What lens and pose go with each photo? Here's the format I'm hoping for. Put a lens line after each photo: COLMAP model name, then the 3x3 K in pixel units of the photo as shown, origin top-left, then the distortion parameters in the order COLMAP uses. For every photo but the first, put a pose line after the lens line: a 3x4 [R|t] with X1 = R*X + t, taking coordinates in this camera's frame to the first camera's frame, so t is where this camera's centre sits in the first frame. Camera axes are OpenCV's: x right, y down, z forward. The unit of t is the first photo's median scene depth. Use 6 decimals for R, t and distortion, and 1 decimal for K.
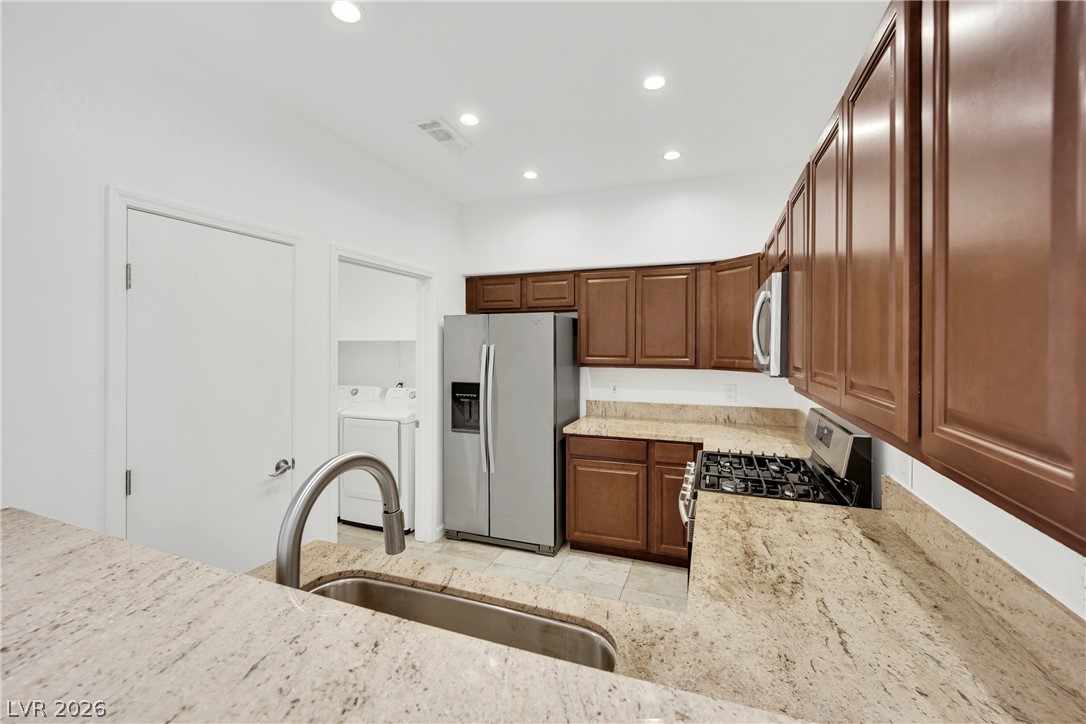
lens RADIAL K [[451.6, 0, 538.1], [0, 451.6, 347.5], [0, 0, 1]] dist [-0.015929, -0.001362]
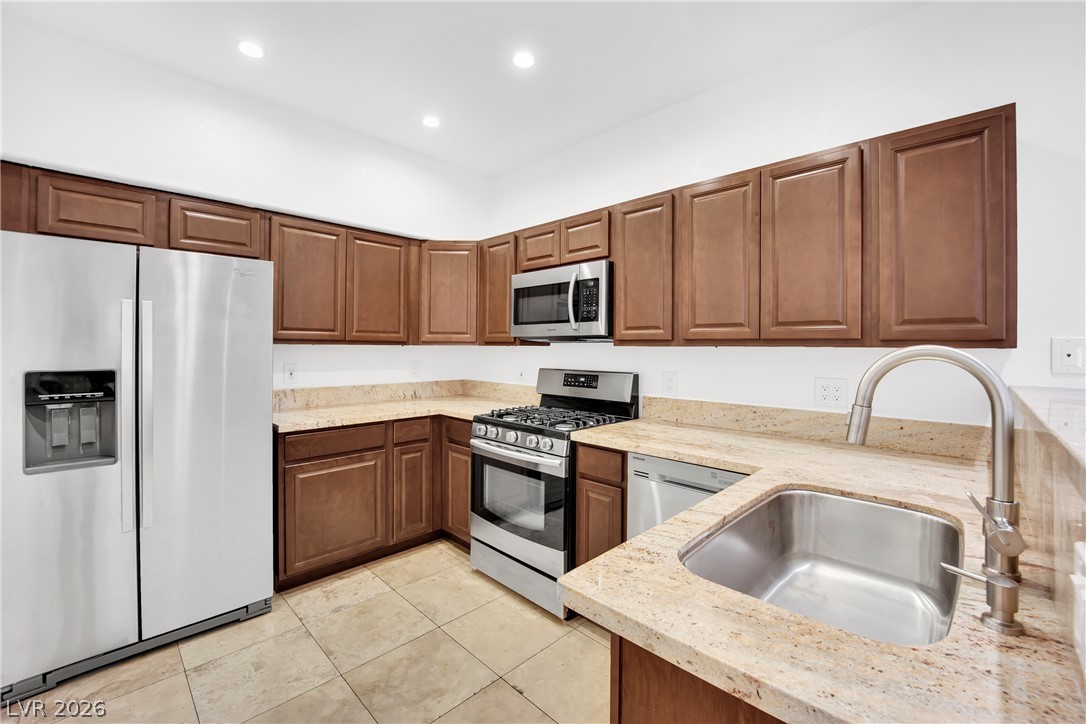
lens RADIAL K [[451.6, 0, 550.0], [0, 451.6, 347.1], [0, 0, 1]] dist [-0.015929, -0.001362]
pose [[0.398486, 0.001191, 0.917174, -0.410017], [-0.000511, 0.999999, -0.001076, 0.052020], [-0.917174, -0.000040, 0.398486, 0.310624]]
